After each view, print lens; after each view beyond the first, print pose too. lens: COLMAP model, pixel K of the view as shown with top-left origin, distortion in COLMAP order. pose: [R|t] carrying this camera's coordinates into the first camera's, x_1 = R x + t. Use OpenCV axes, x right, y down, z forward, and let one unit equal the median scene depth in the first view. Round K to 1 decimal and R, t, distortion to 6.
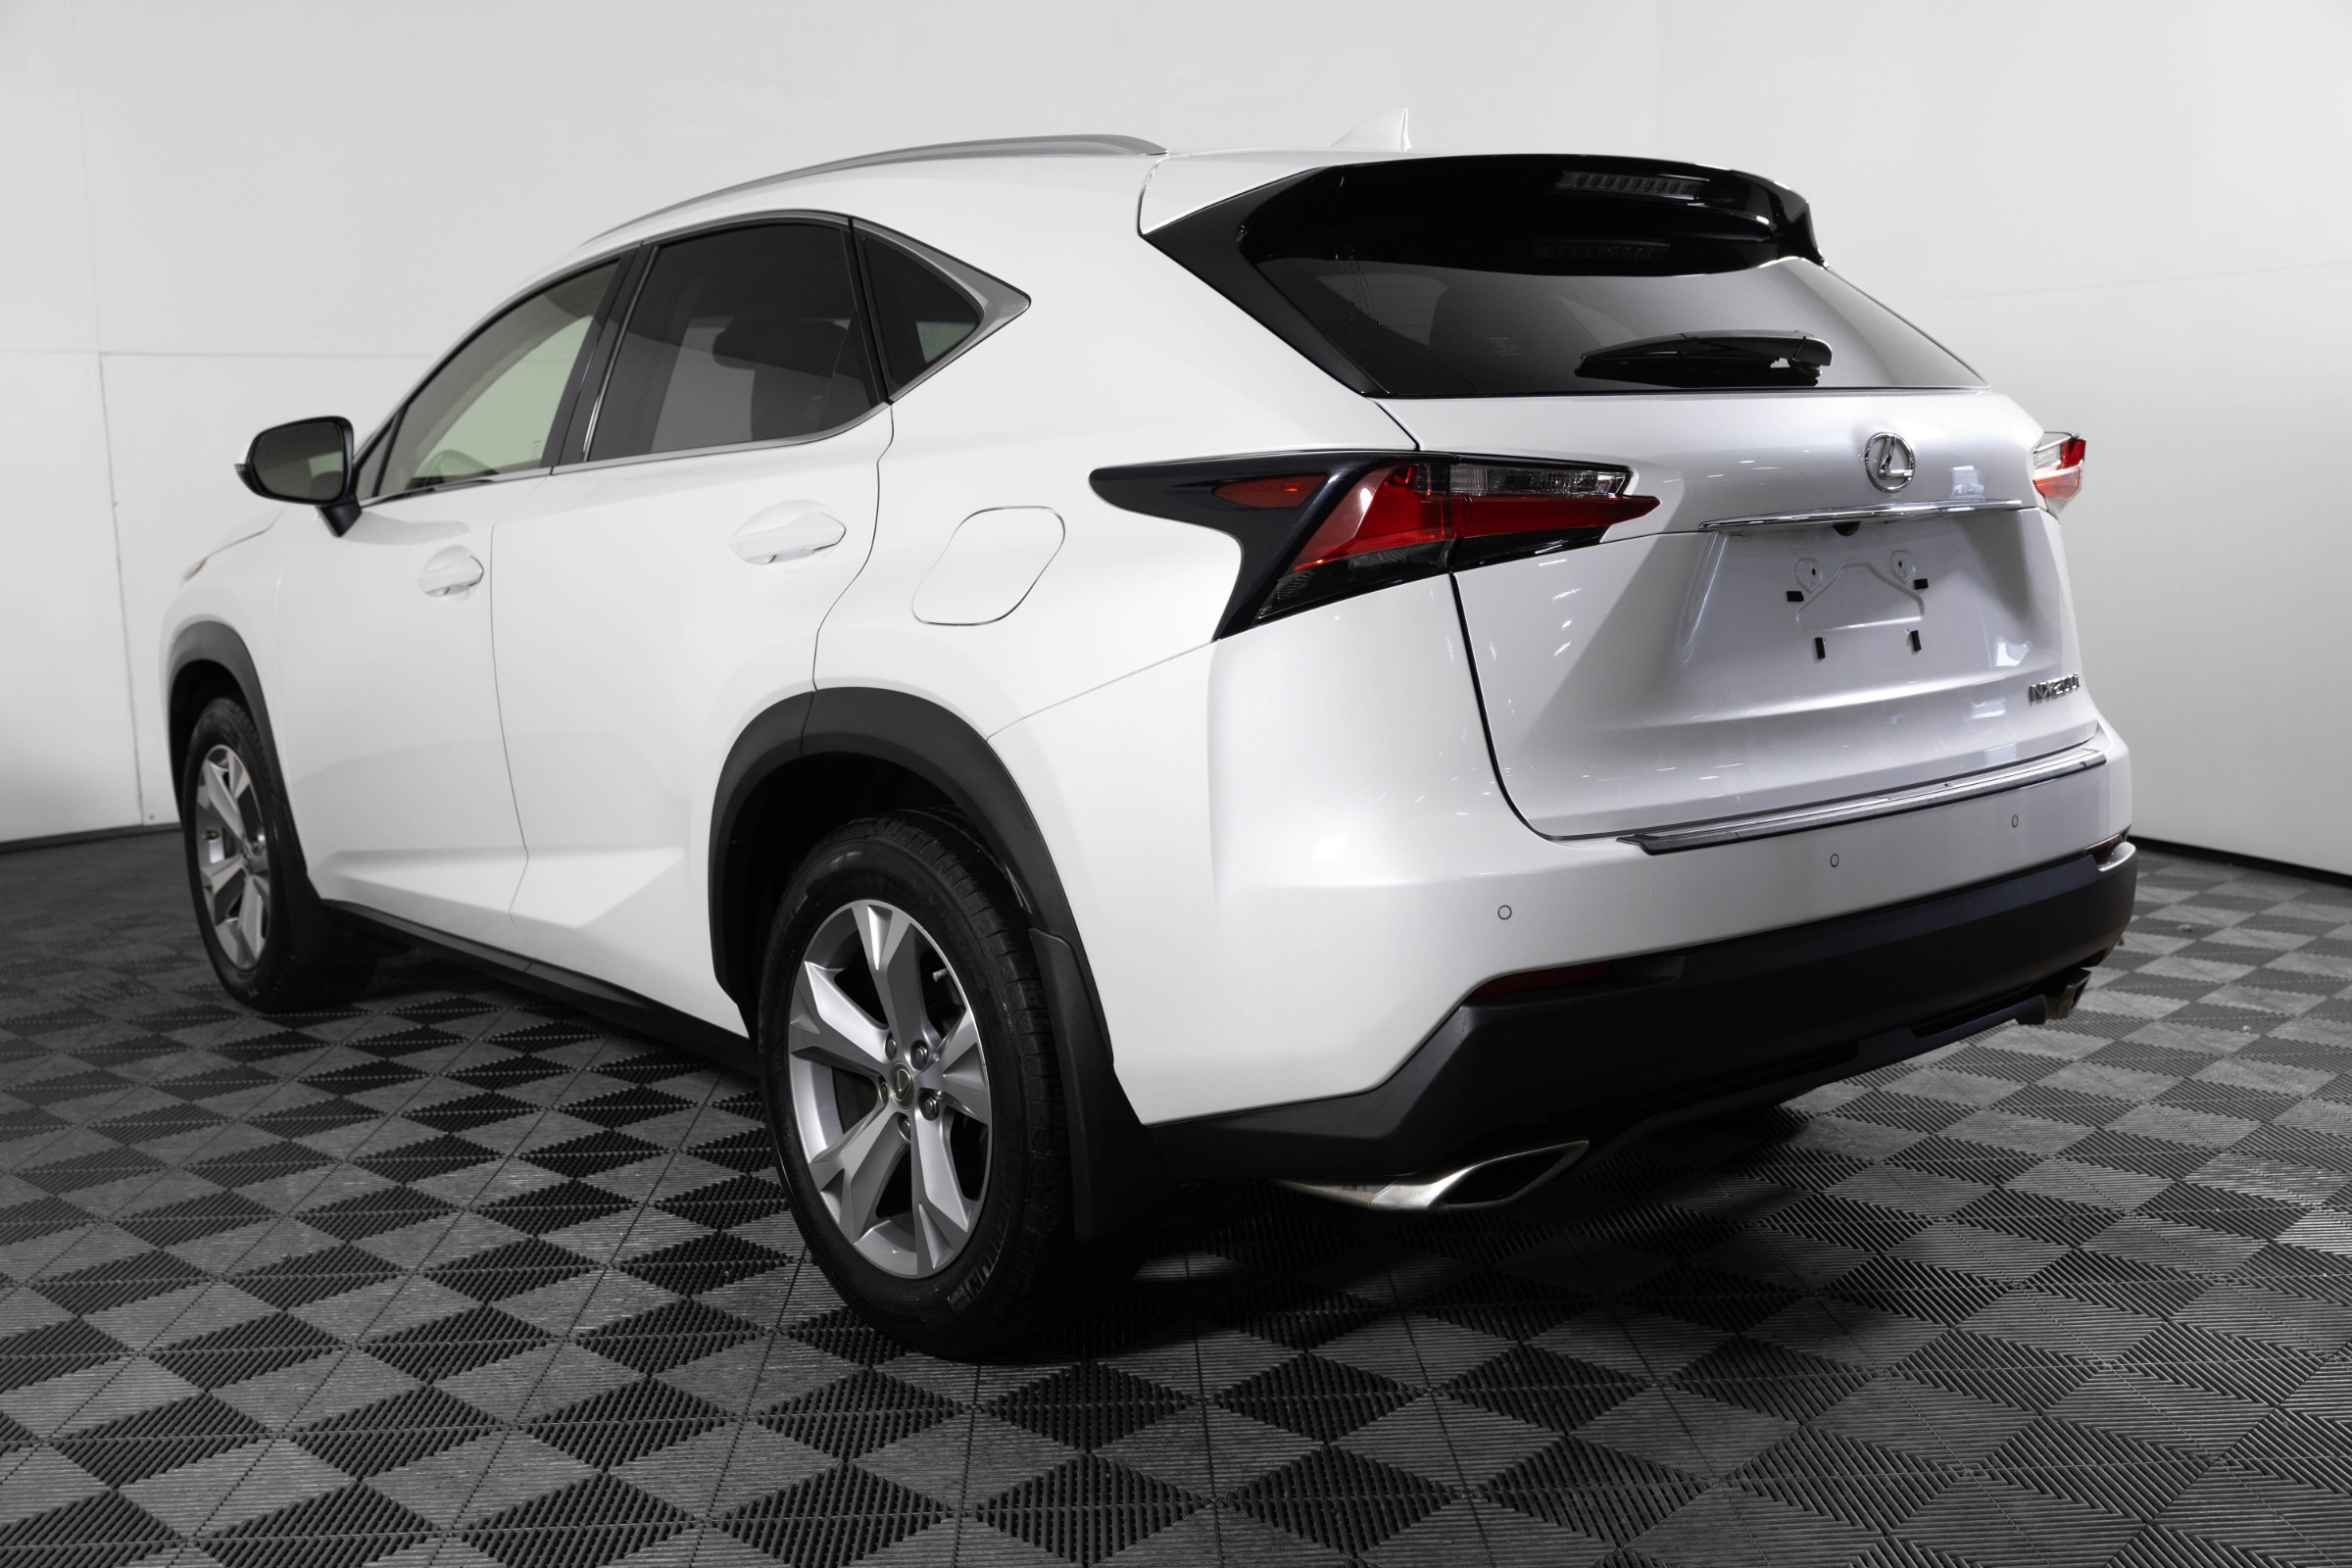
lens RADIAL K [[2376.1, 0, 1108.9], [0, 2376.1, 778.3], [0, 0, 1]] dist [-0.009229, -0.004136]
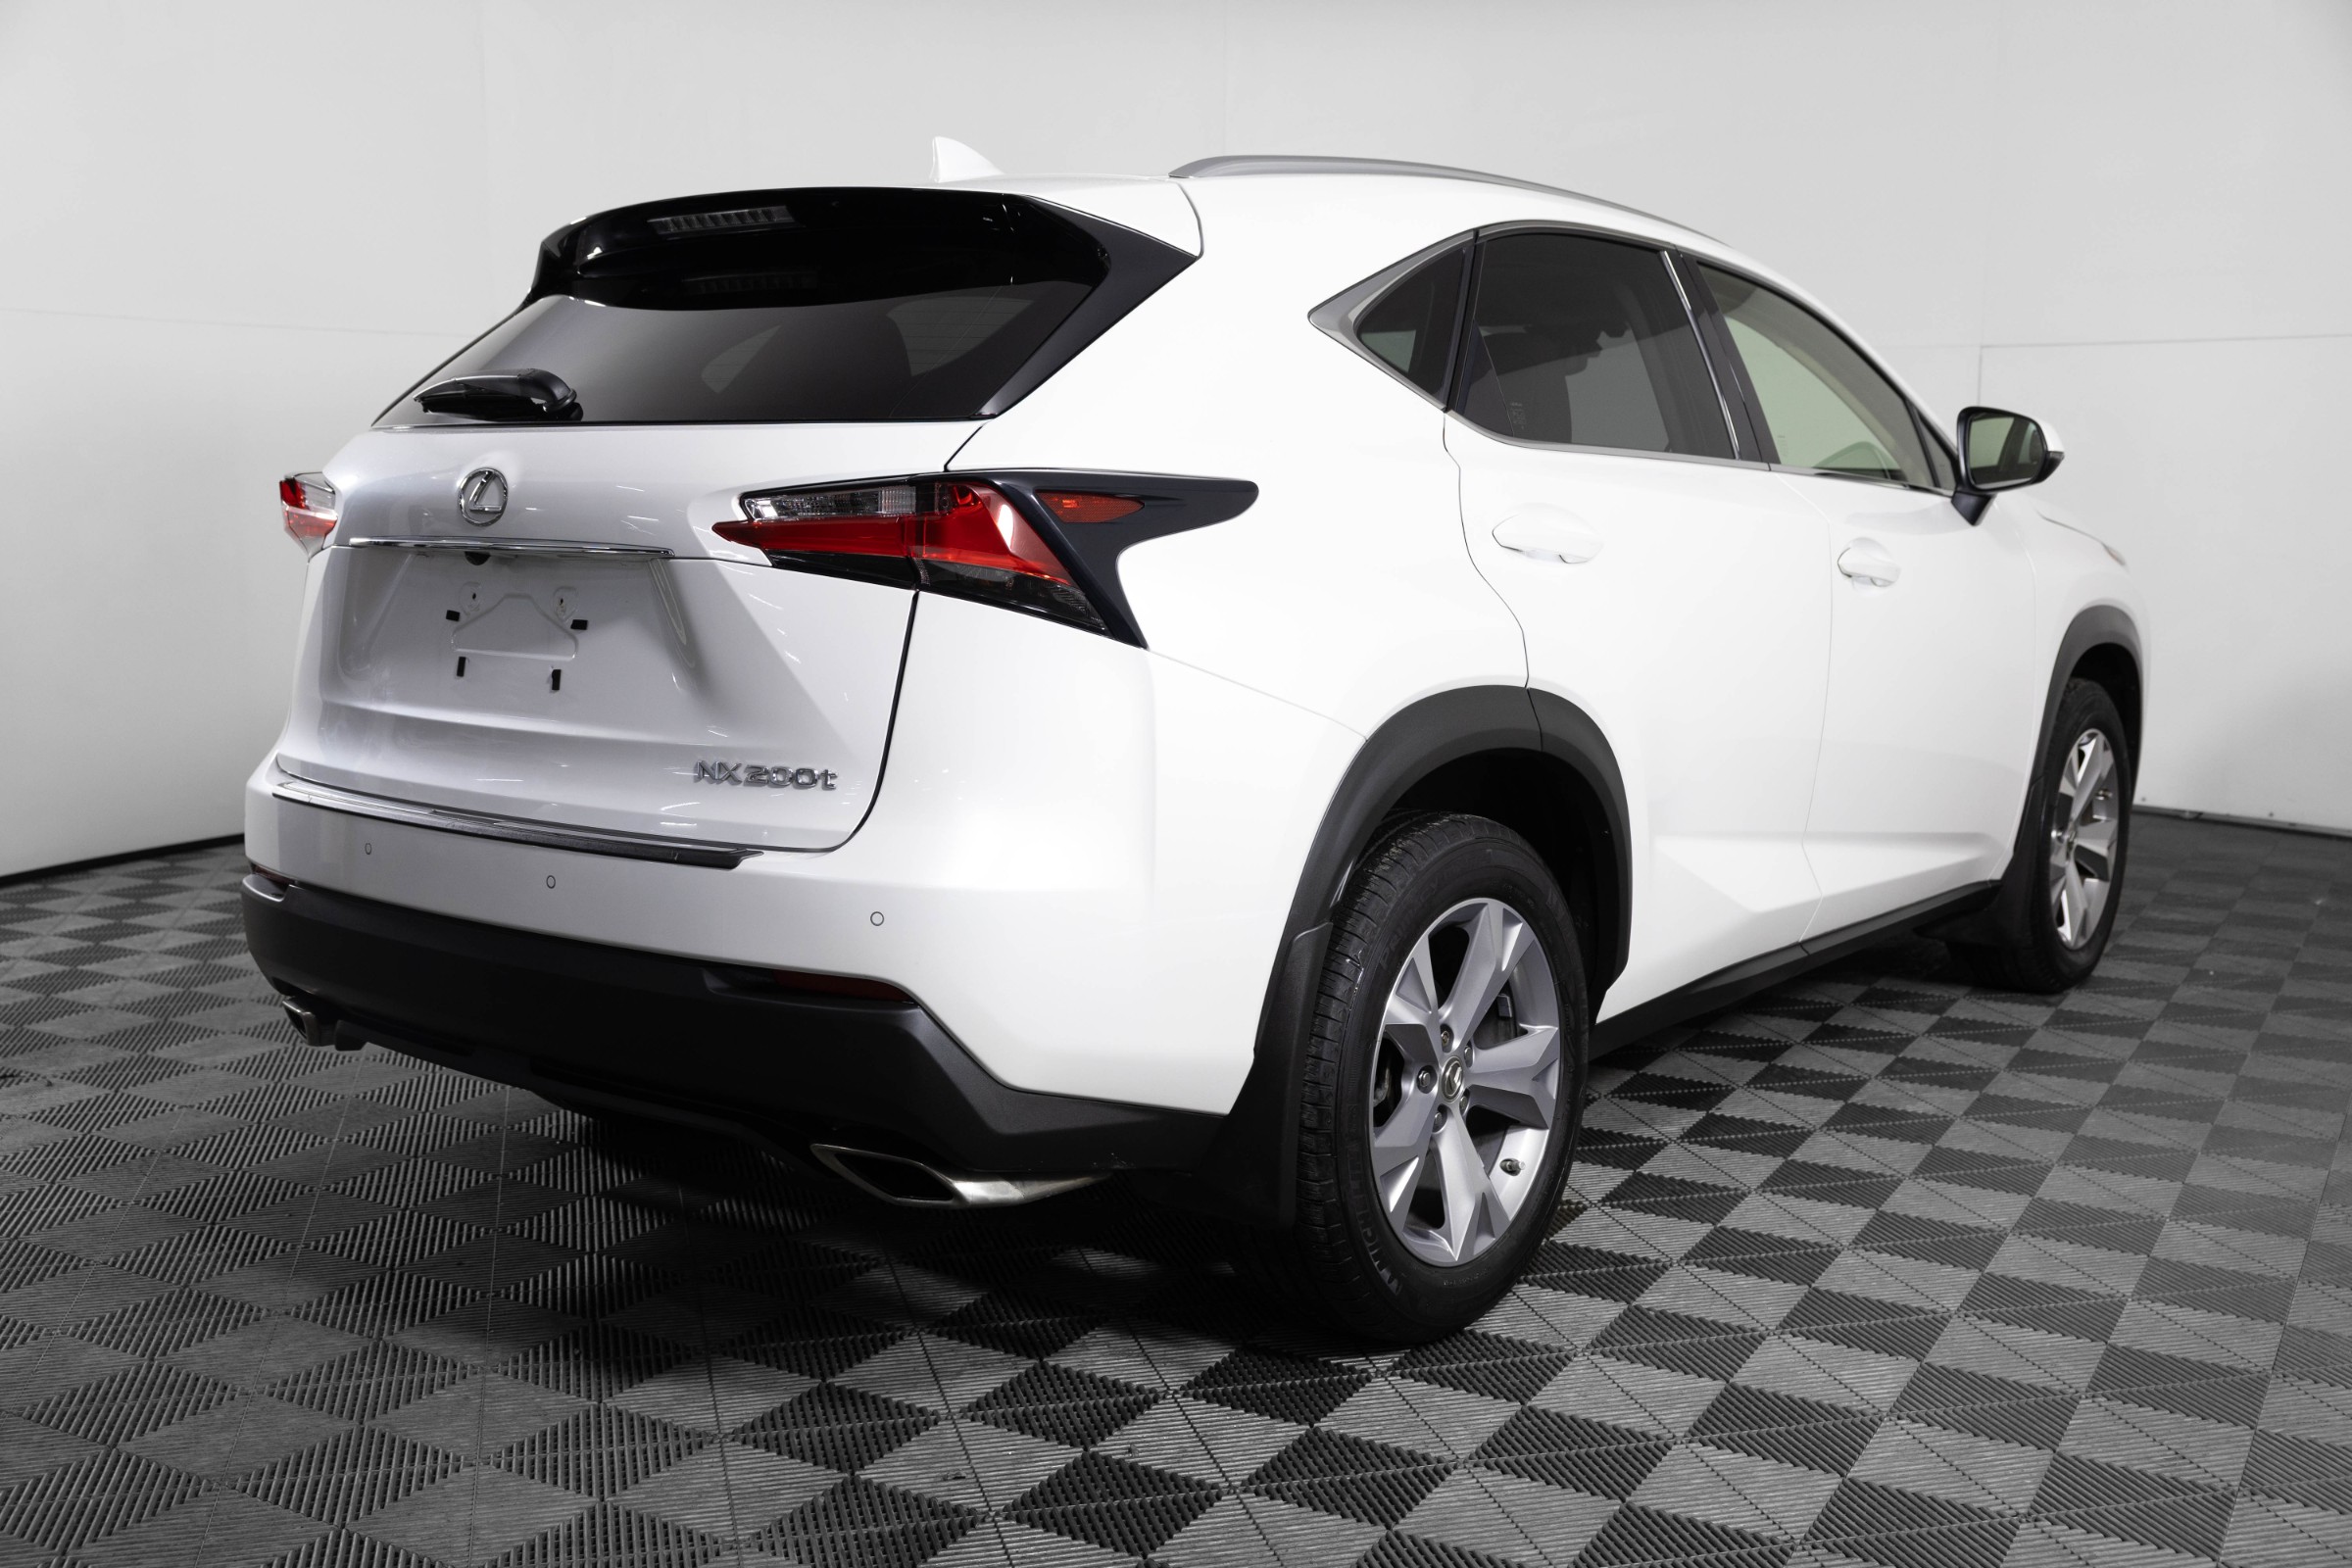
lens RADIAL K [[2269.6, 0, 1115.5], [0, 2269.6, 791.3], [0, 0, 1]] dist [-0.005509, 0.016511]
pose [[0.220151, 0.166388, -0.961171, 1.349751], [-0.140241, 0.980507, 0.137614, -0.180890], [0.965332, 0.104500, 0.239194, 1.038769]]
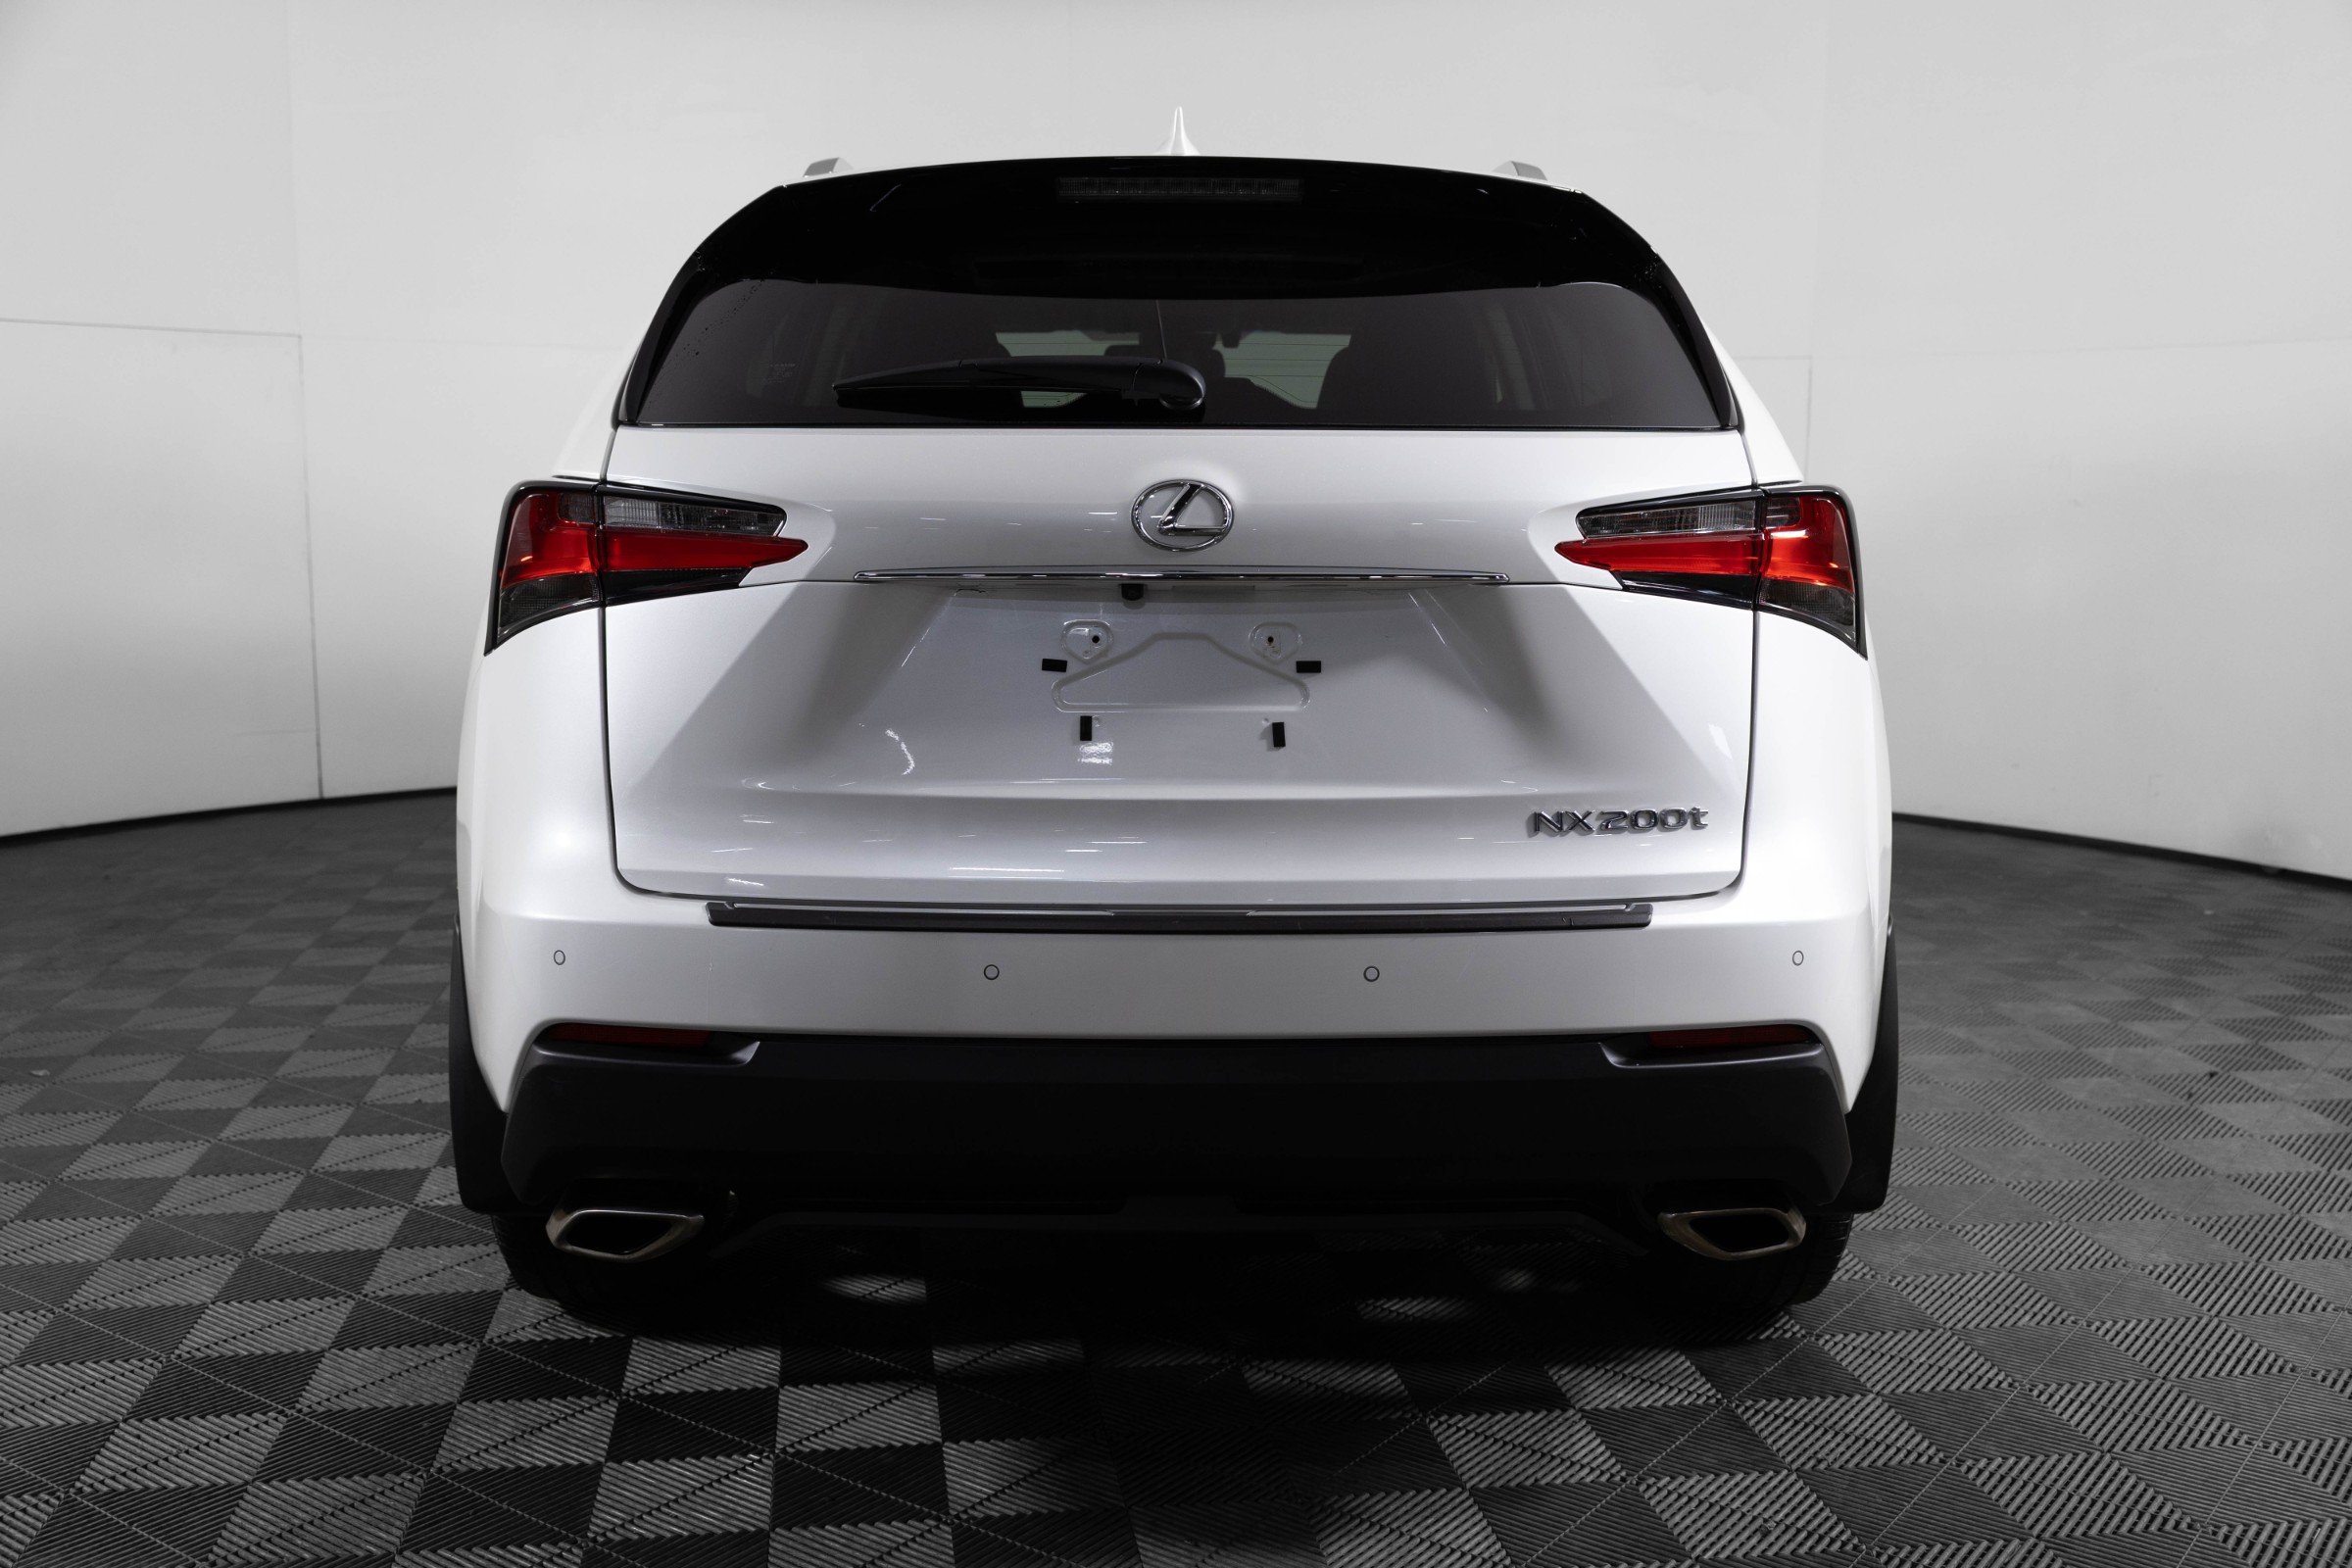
lens RADIAL K [[2269.6, 0, 1115.5], [0, 2269.6, 791.3], [0, 0, 1]] dist [-0.005509, 0.016511]
pose [[0.779443, 0.119579, -0.614954, 0.807228], [-0.111940, 0.992401, 0.051093, -0.074800], [0.616391, 0.029014, 0.786906, 0.361929]]
